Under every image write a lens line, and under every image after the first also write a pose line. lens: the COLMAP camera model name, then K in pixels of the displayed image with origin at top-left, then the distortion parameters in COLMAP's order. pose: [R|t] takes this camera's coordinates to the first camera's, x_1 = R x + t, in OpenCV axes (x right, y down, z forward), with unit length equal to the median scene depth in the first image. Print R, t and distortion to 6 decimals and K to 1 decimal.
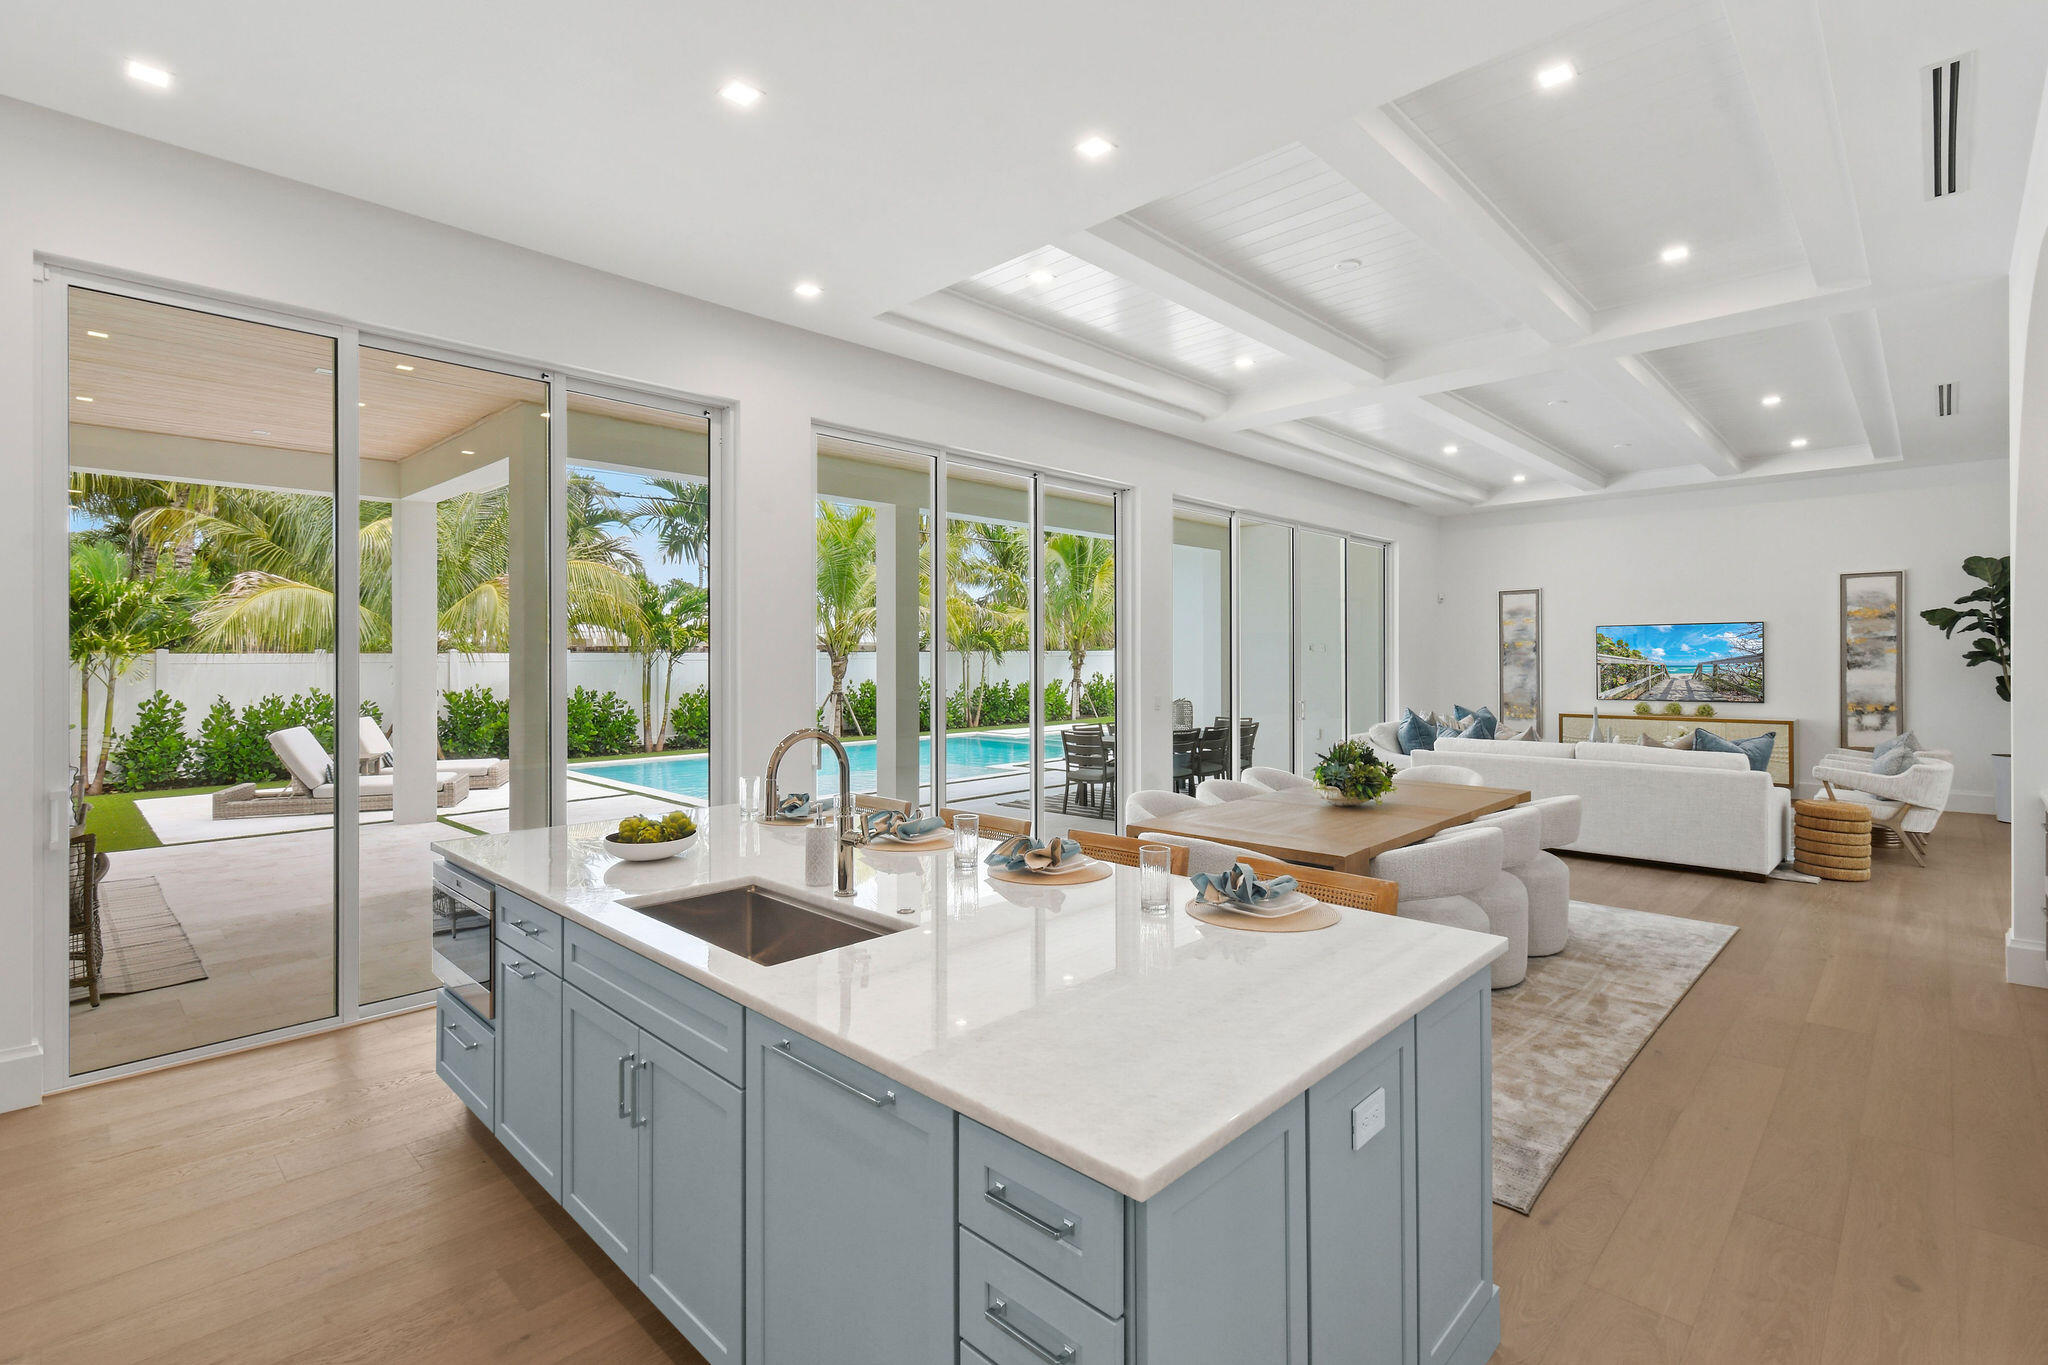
lens RADIAL K [[928.6, 0, 1020.9], [0, 928.6, 663.3], [0, 0, 1]] dist [0.008144, -0.004642]
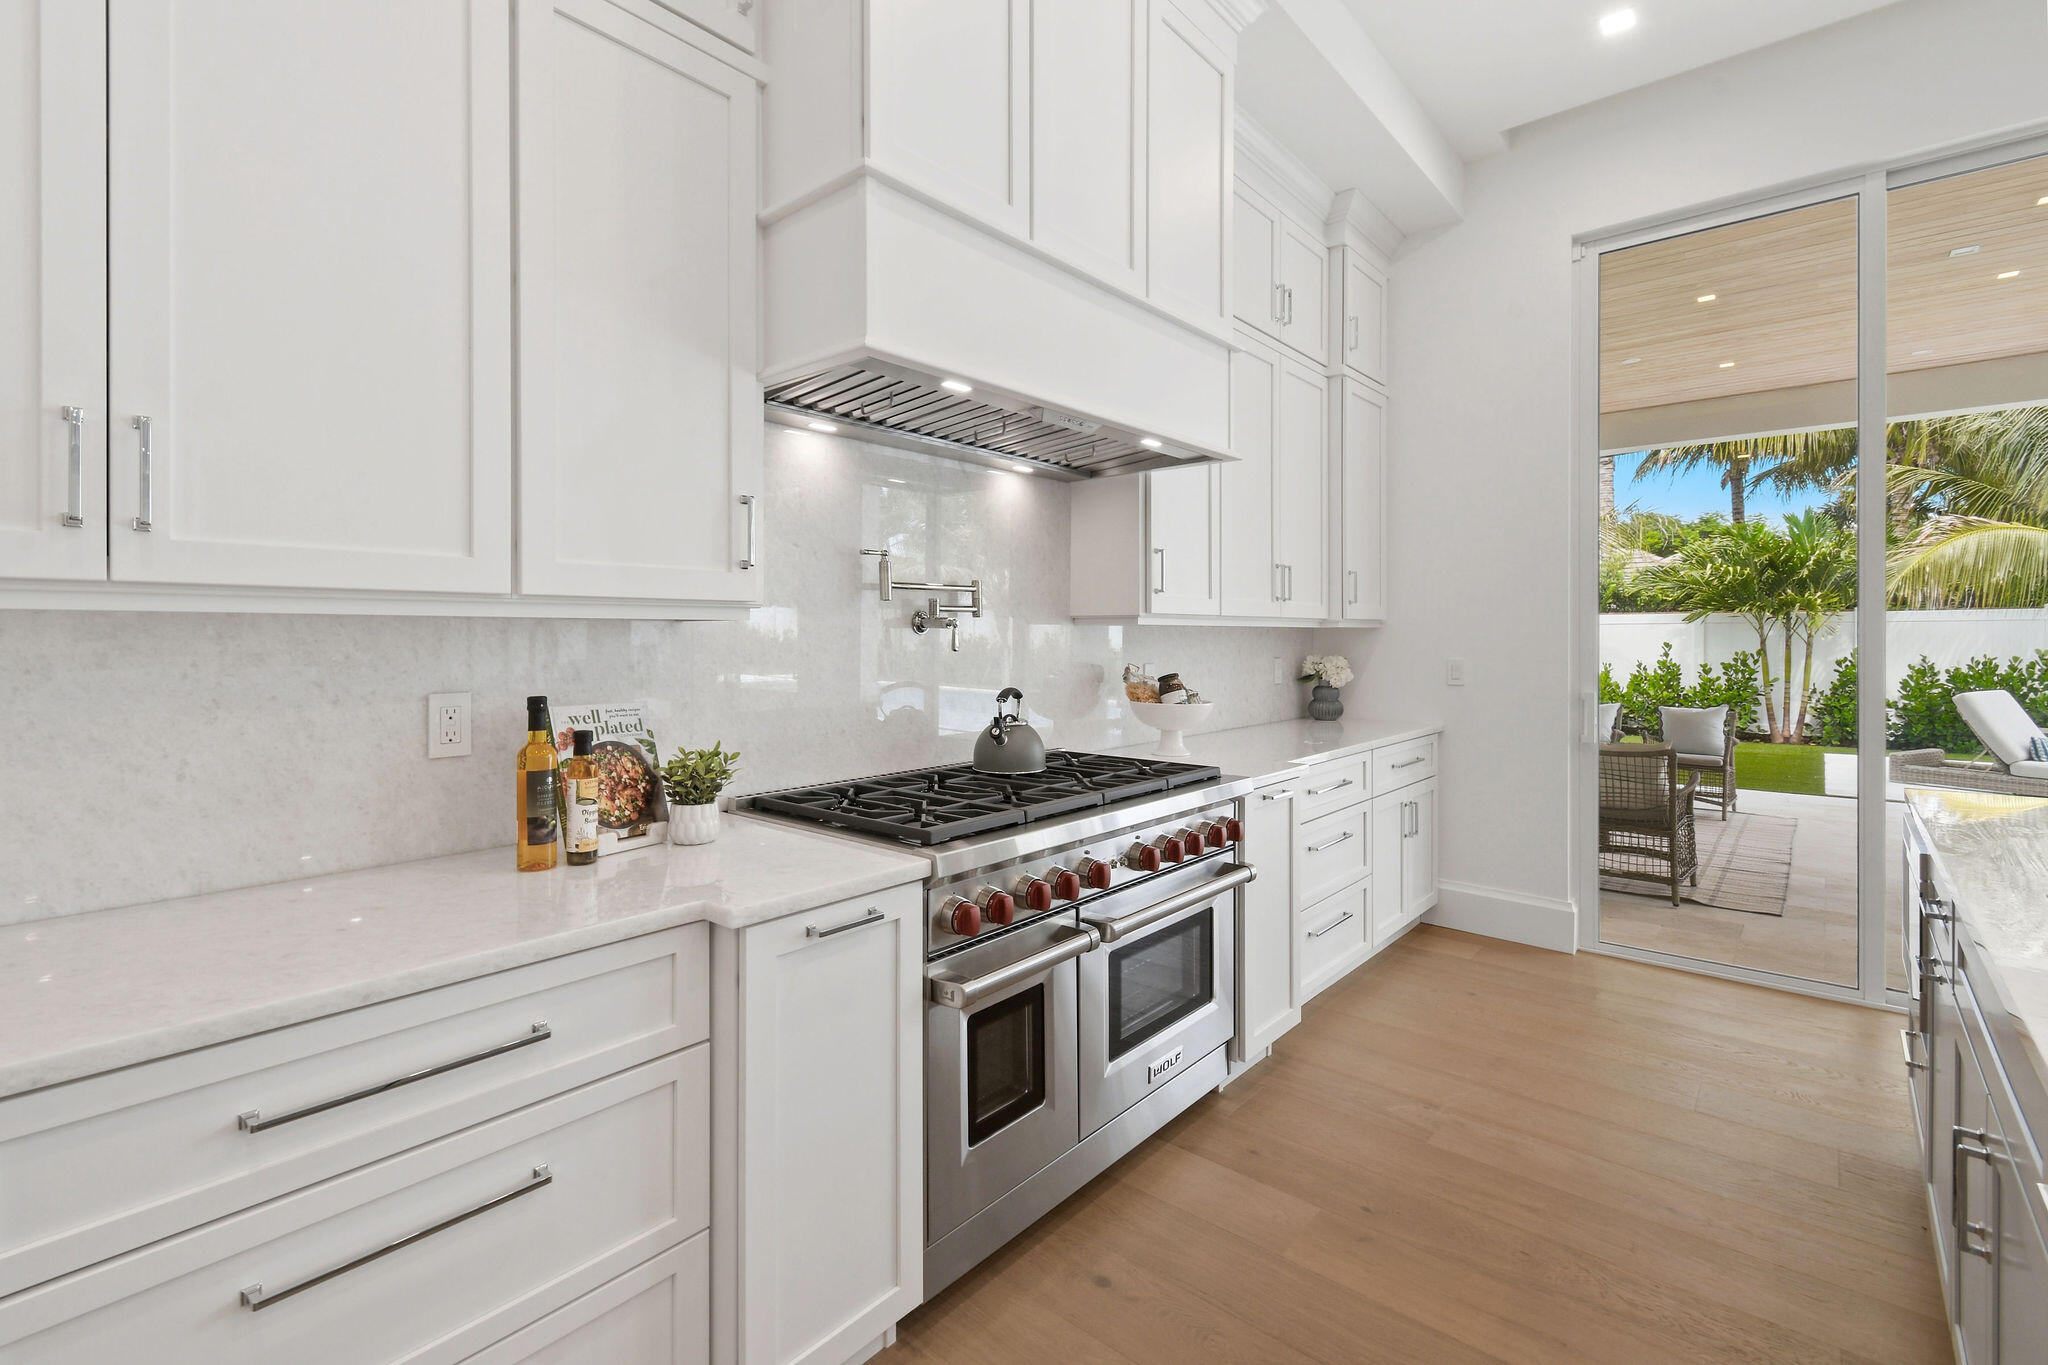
lens RADIAL K [[928.6, 0, 1029.2], [0, 928.6, 641.0], [0, 0, 1]] dist [0.008144, -0.004642]
pose [[0.054689, 0.006519, -0.998482, 0.026681], [-0.002649, 0.999976, 0.006383, 0.019407], [0.998500, 0.002296, 0.054705, 0.067874]]
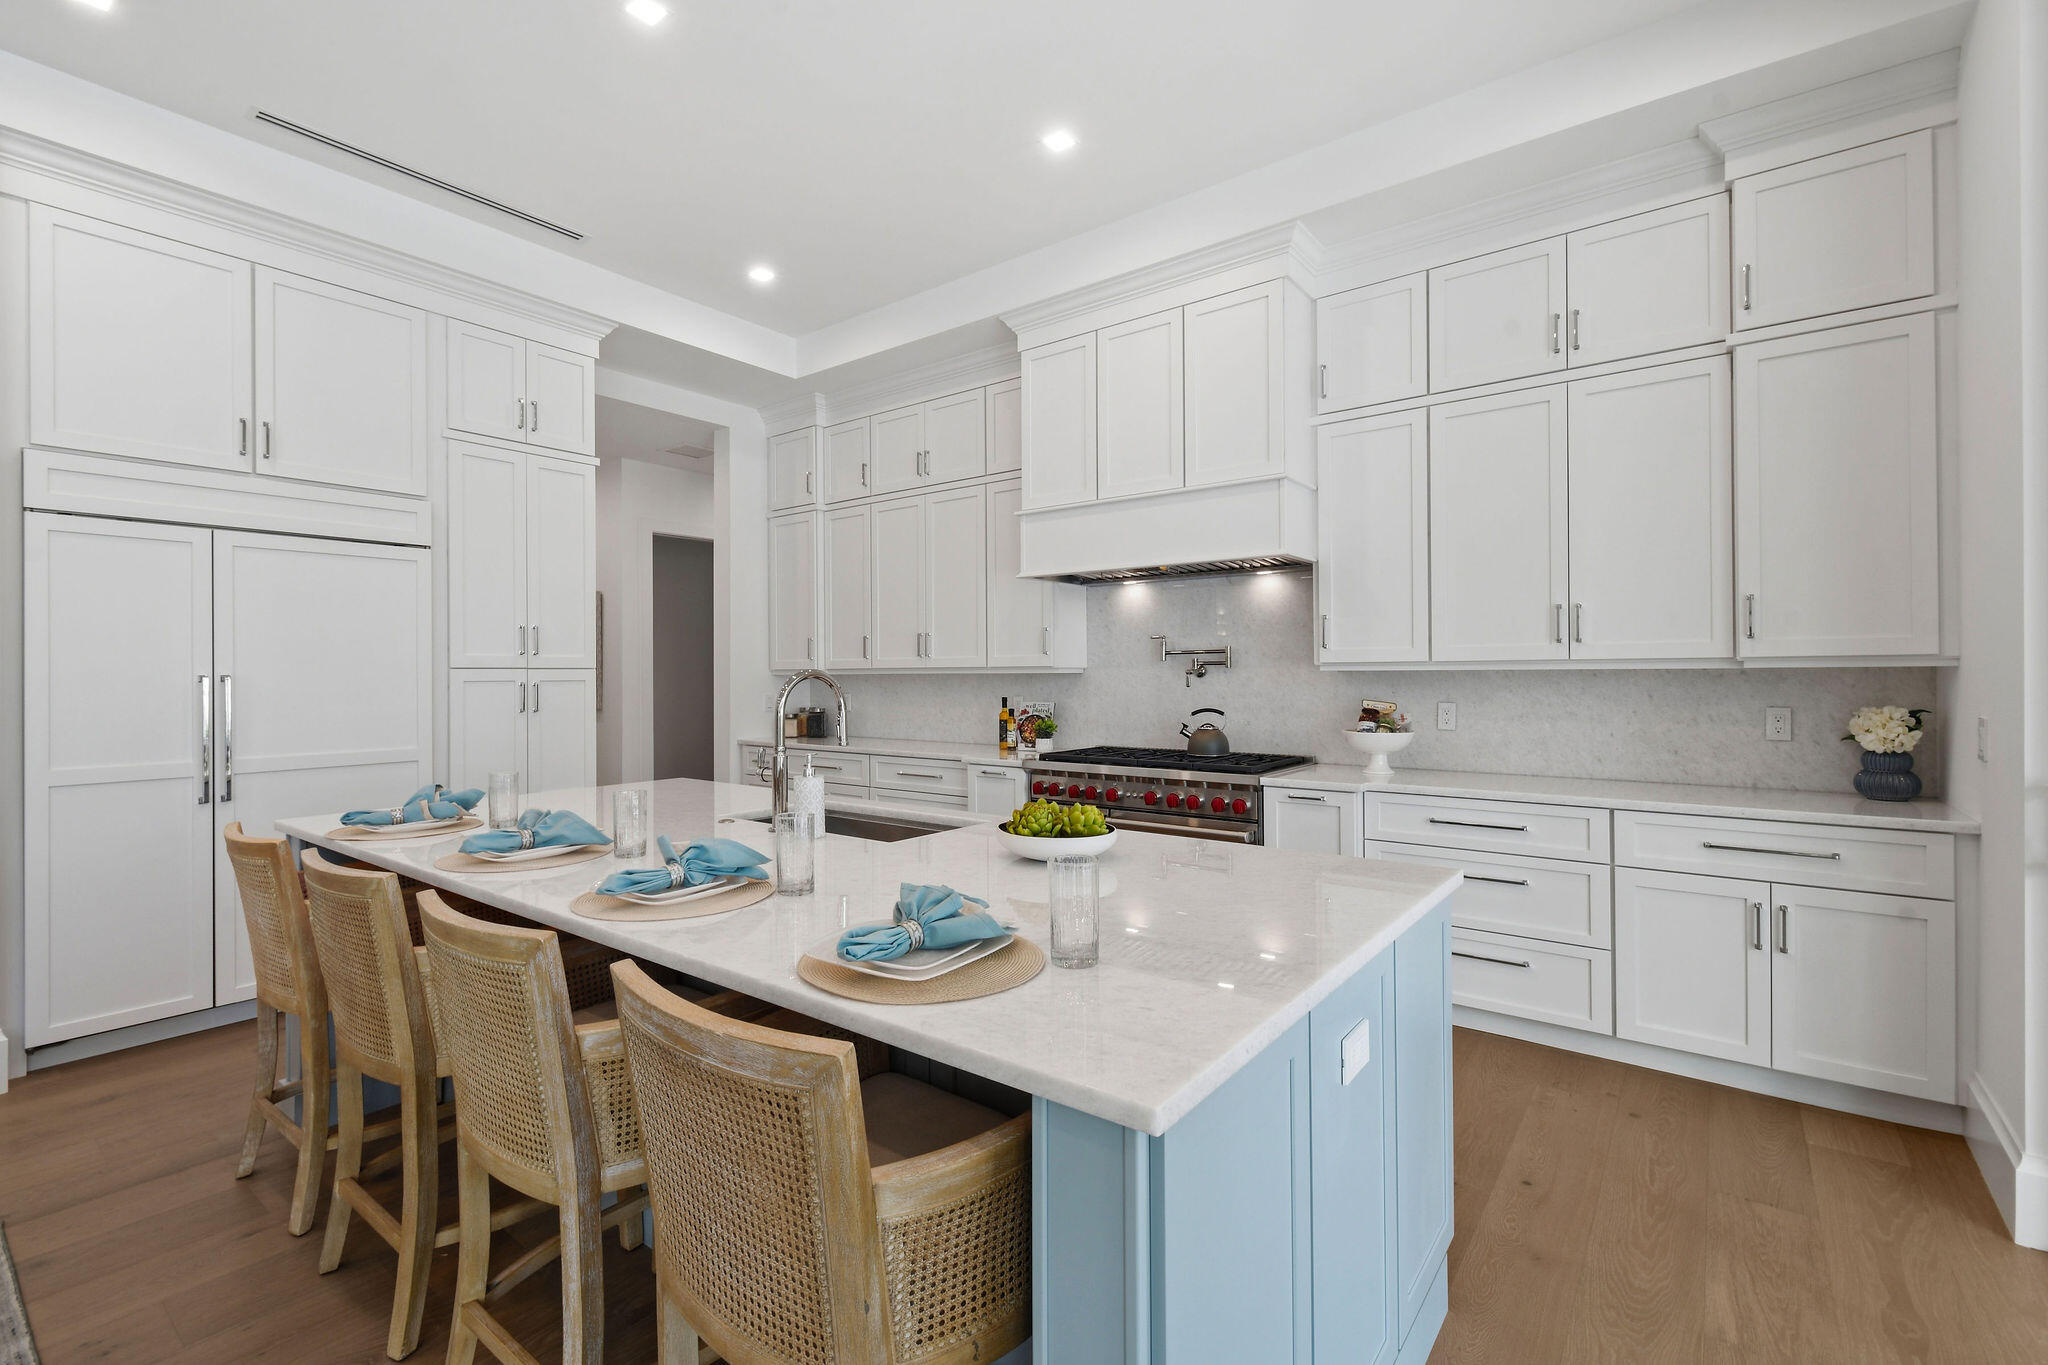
lens RADIAL K [[873.2, 0, 1021.8], [0, 873.2, 673.3], [0, 0, 1]] dist [-0.008809, -0.000448]
pose [[-0.993889, 0.002125, -0.110361, -0.076727], [0.002381, 0.999995, -0.002190, 0.017916], [0.110356, -0.002439, -0.993889, 0.426868]]
